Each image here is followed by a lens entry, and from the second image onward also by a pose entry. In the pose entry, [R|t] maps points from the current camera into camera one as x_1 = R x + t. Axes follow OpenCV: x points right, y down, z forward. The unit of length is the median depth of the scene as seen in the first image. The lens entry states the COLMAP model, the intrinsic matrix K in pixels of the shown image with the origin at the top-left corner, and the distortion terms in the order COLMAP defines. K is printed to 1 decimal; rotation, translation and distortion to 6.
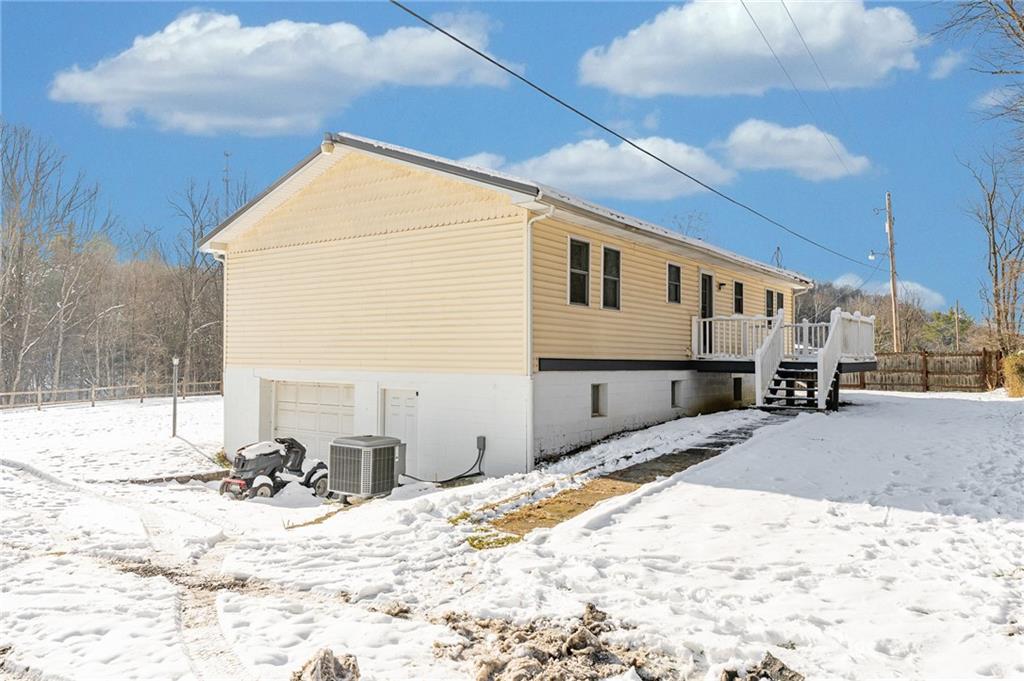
lens RADIAL K [[720.9, 0, 514.3], [0, 720.9, 341.5], [0, 0, 1]] dist [0.003525, -0.001250]
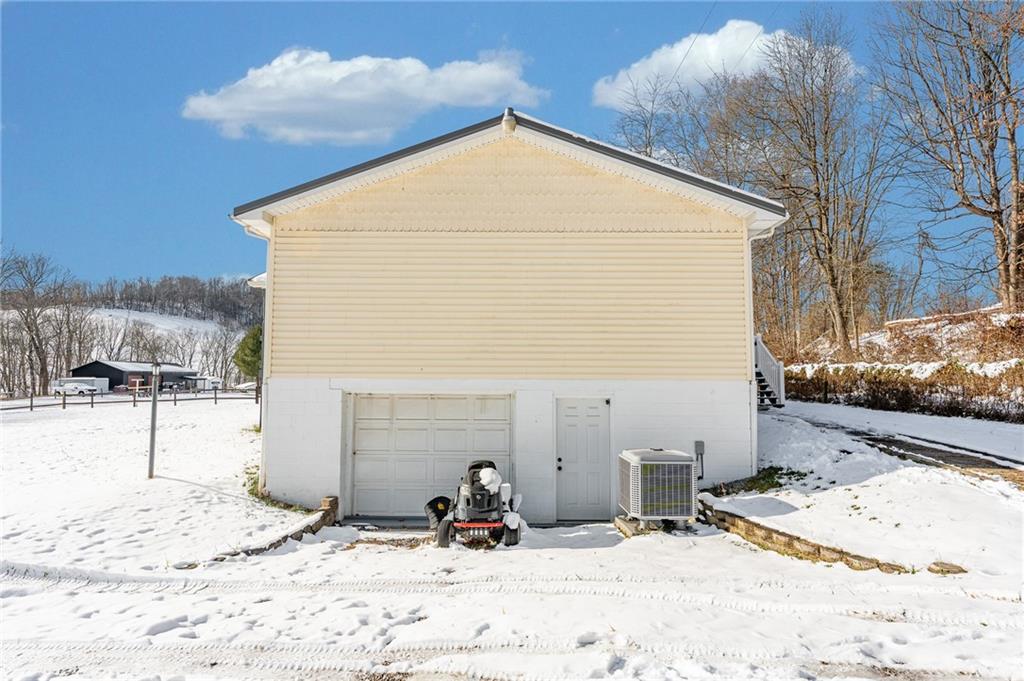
lens RADIAL K [[562.0, 0, 512.2], [0, 562.0, 338.8], [0, 0, 1]] dist [0.003441, 0.000274]
pose [[0.811961, 0.025046, 0.583174, -0.611433], [-0.009793, 0.999523, -0.029292, 0.010375], [-0.583629, 0.018073, 0.811819, 0.418133]]
